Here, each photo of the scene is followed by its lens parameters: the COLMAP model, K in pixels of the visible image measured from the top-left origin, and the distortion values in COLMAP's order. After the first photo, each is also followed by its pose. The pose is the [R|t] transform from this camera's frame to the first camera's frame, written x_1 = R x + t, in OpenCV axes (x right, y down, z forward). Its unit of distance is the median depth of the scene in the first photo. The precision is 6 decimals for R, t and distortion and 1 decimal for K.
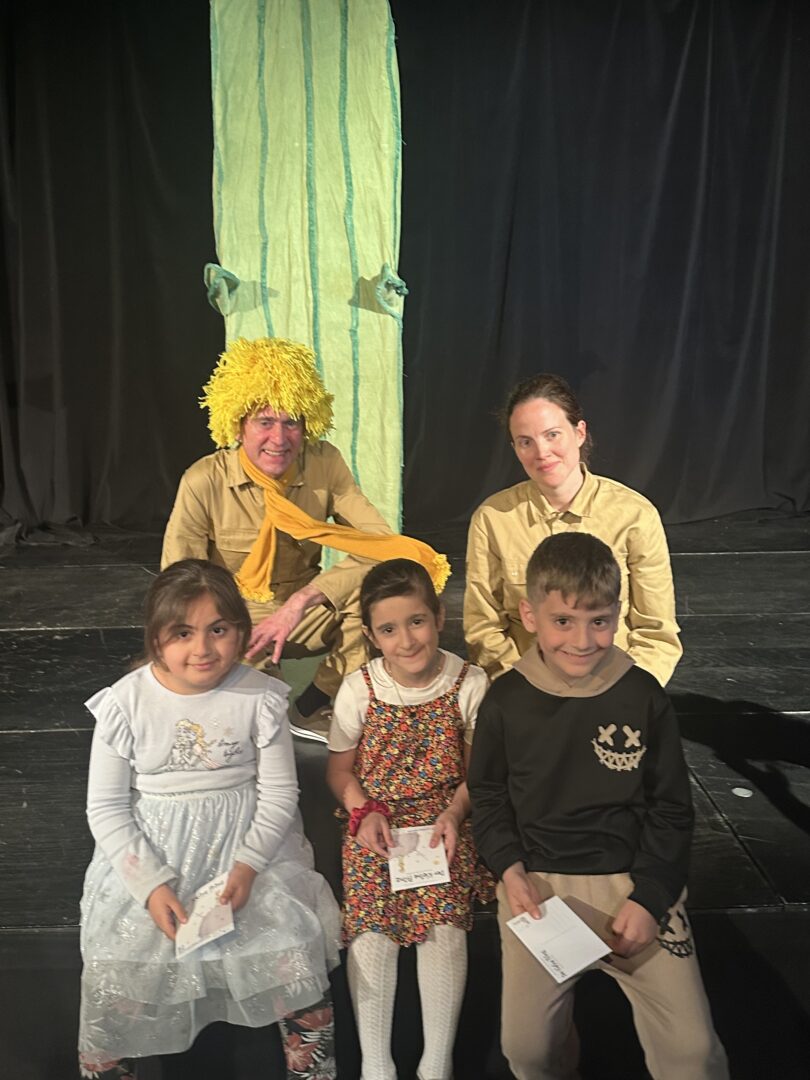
lens RADIAL K [[1072.1, 0, 405.0], [0, 1072.1, 540.0], [0, 0, 1]] dist [0.257101, -0.587424]
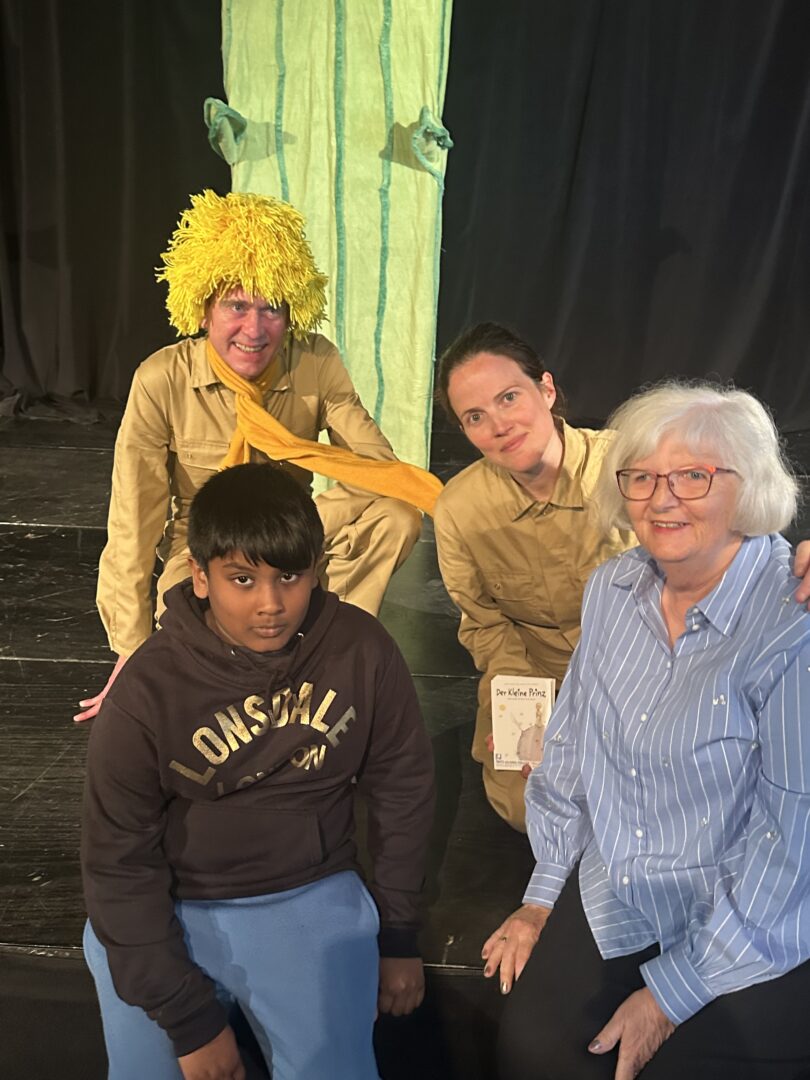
lens RADIAL K [[1072.1, 0, 405.0], [0, 1072.1, 540.0], [0, 0, 1]] dist [0.257101, -0.587424]
pose [[0.996731, 0.063704, -0.049685, 0.027450], [-0.057521, 0.991435, 0.117250, -0.028673], [0.056728, -0.114009, 0.991859, 0.146859]]
